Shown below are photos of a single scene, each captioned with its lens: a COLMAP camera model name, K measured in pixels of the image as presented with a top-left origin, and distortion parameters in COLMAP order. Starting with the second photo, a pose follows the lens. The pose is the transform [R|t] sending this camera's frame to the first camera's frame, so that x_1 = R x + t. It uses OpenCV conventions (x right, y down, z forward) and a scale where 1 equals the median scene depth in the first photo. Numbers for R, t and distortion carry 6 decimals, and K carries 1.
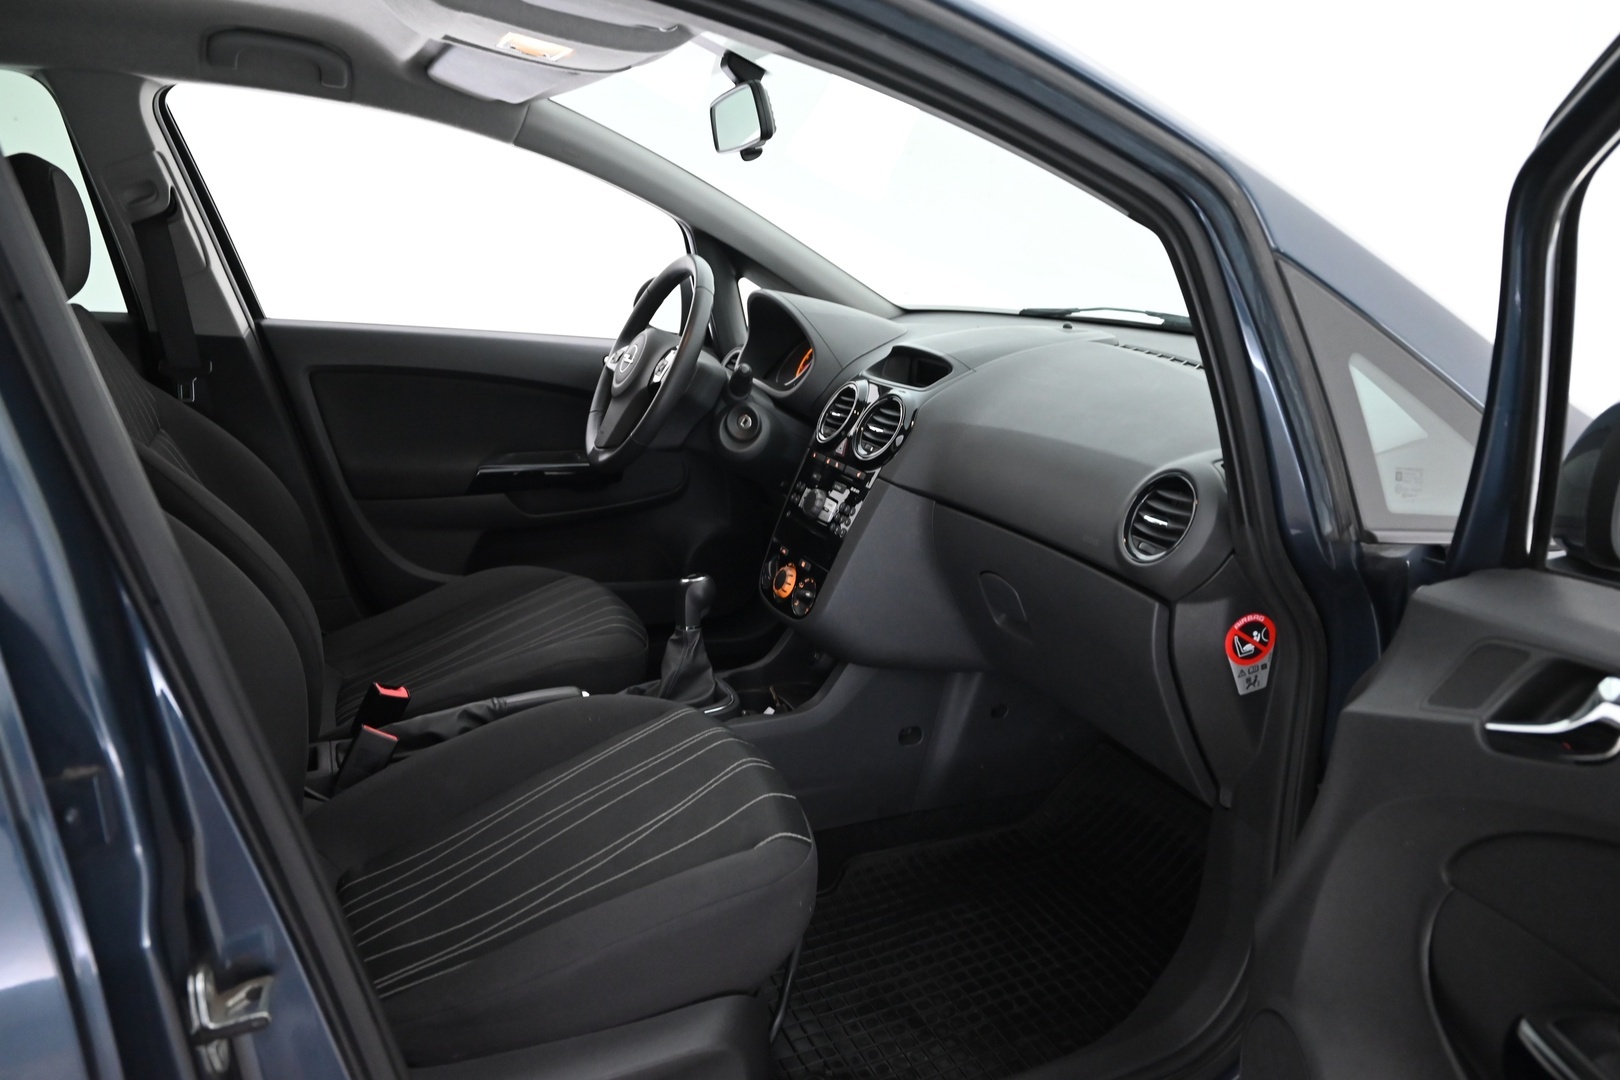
lens RADIAL K [[1088.8, 0, 810.0], [0, 1088.8, 540.0], [0, 0, 1]] dist [-0.001345, -0.004779]
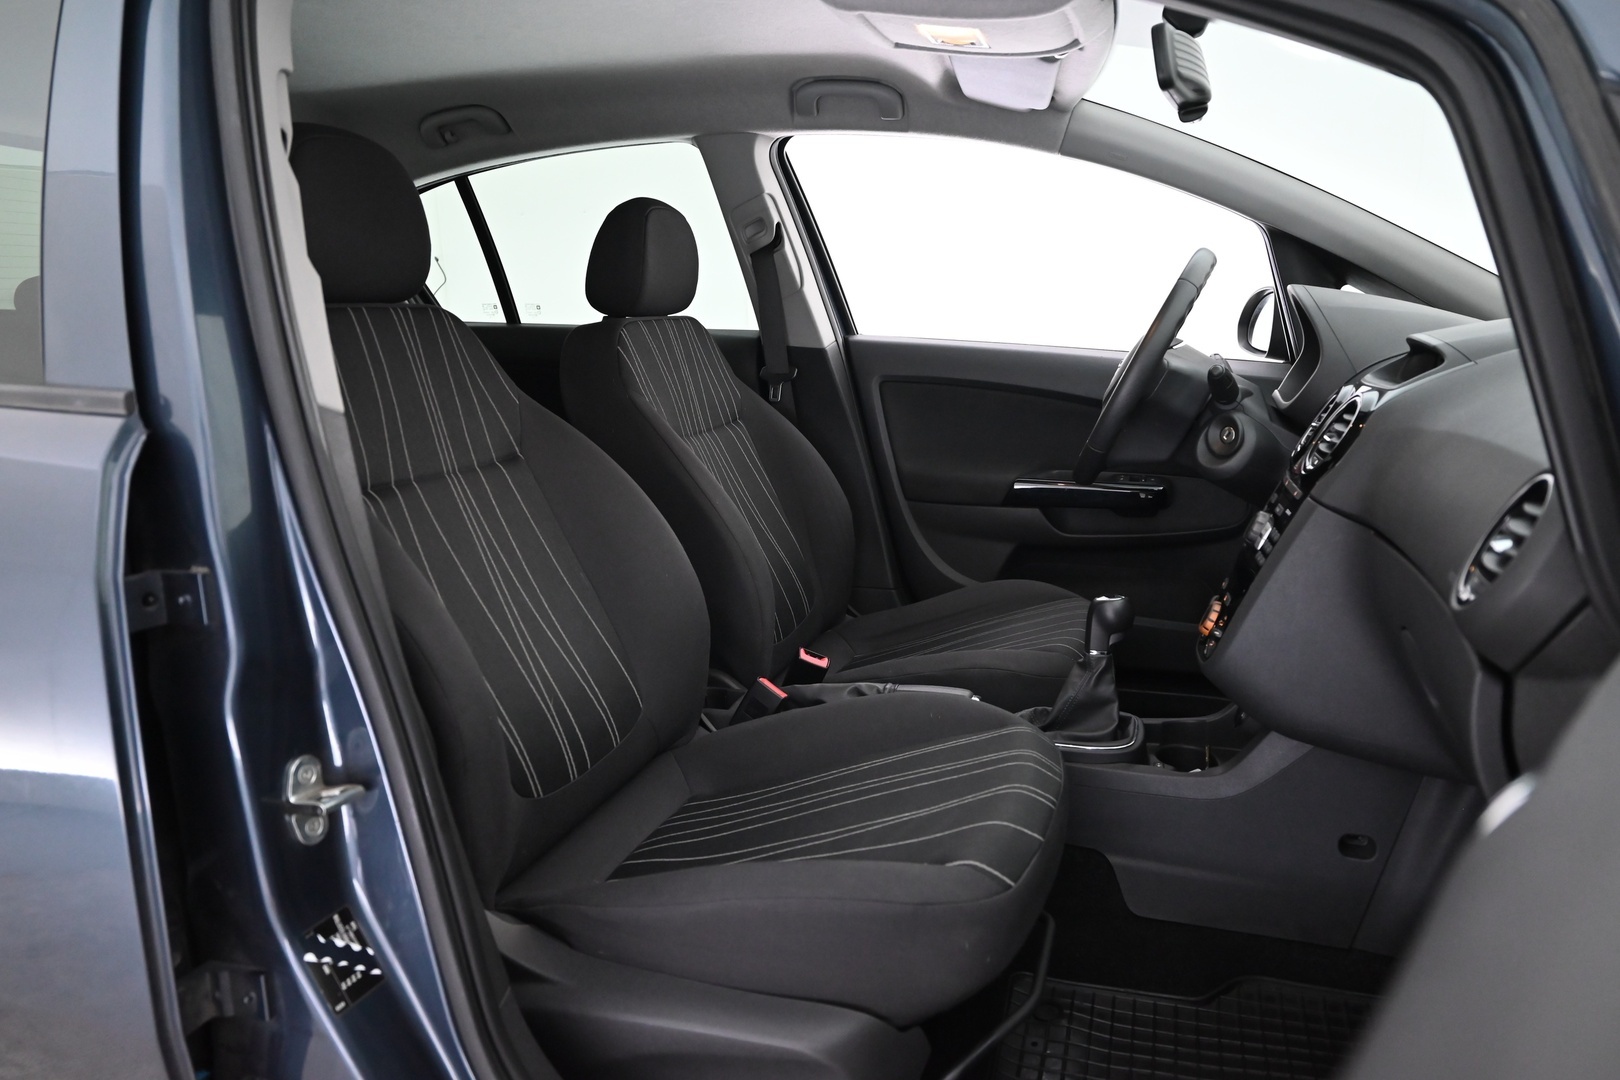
lens RADIAL K [[1088.8, 0, 810.0], [0, 1088.8, 540.0], [0, 0, 1]] dist [-0.001345, -0.004779]
pose [[0.749552, 0.102712, -0.653928, 0.263701], [-0.139816, 0.990166, -0.004738, 0.023837], [0.647011, 0.094981, 0.756542, 0.146467]]
